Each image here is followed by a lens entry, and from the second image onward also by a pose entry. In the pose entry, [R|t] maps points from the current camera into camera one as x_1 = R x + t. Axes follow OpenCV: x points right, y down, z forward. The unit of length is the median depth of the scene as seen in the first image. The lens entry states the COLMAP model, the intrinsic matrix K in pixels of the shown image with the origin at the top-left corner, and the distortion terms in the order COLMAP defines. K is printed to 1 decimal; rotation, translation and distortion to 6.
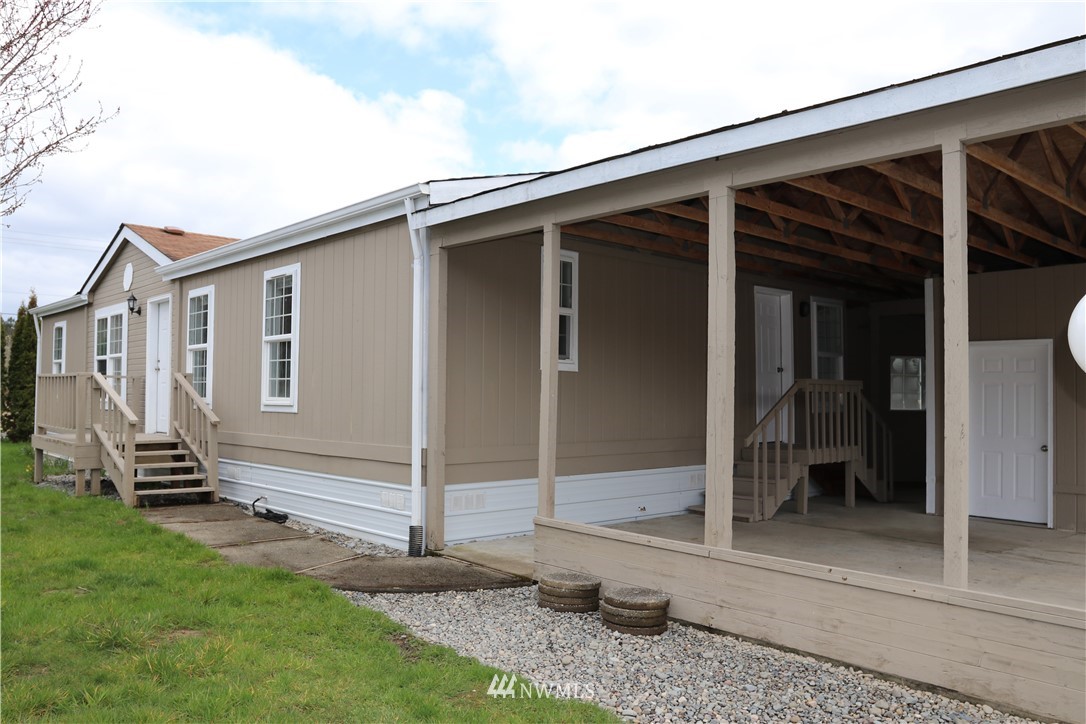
lens RADIAL K [[855.0, 0, 541.1], [0, 855.0, 366.5], [0, 0, 1]] dist [-0.089274, 0.056170]
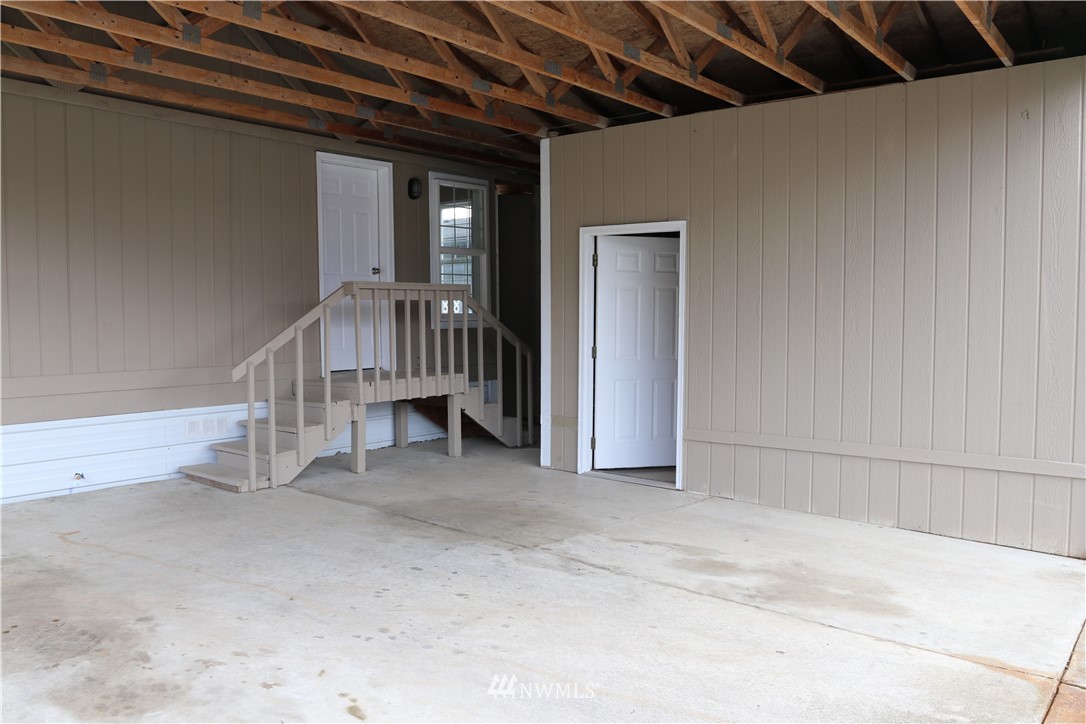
lens RADIAL K [[832.2, 0, 543.0], [0, 832.2, 362.0], [0, 0, 1]] dist [-0.083359, 0.001566]
pose [[0.989319, -0.018480, 0.144589, 0.363717], [0.004661, 0.995434, 0.095333, 0.016565], [-0.145690, -0.093641, 0.984889, 0.302226]]
